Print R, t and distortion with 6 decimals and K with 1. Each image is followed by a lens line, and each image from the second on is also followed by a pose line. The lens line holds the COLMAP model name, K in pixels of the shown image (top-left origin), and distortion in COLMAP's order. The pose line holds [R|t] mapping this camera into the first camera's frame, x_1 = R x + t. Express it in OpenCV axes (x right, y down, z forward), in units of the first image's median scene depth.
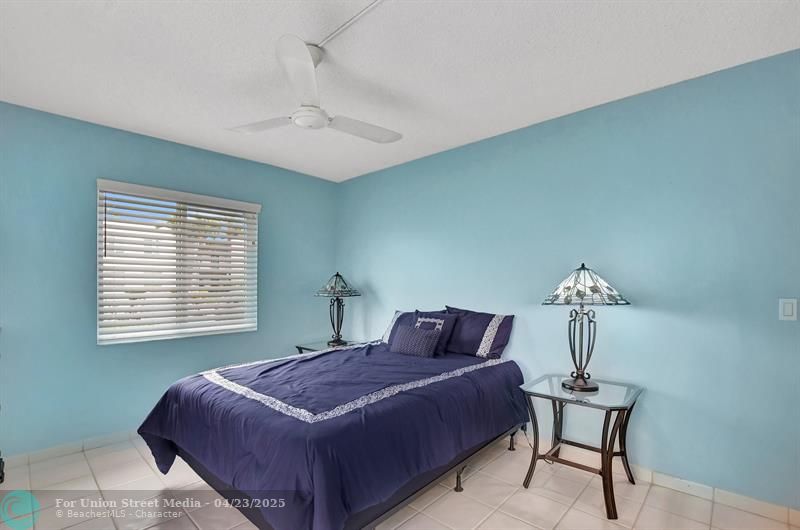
lens RADIAL K [[371.6, 0, 407.3], [0, 371.6, 275.1], [0, 0, 1]] dist [-0.036992, -0.000254]
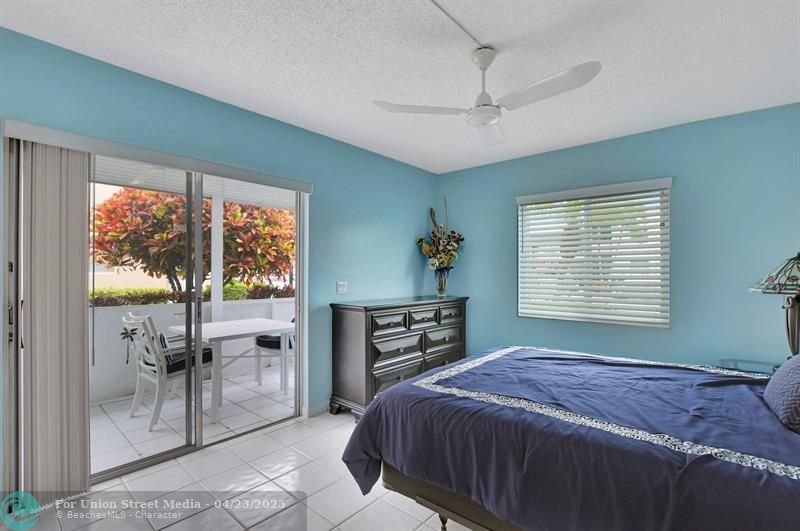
lens RADIAL K [[371.6, 0, 407.3], [0, 371.6, 275.6], [0, 0, 1]] dist [-0.036992, -0.000254]
pose [[0.026236, 0.013323, -0.999567, 0.646183], [0.024783, 0.999595, 0.013974, 0.006477], [0.999349, -0.025139, 0.025895, 0.615626]]
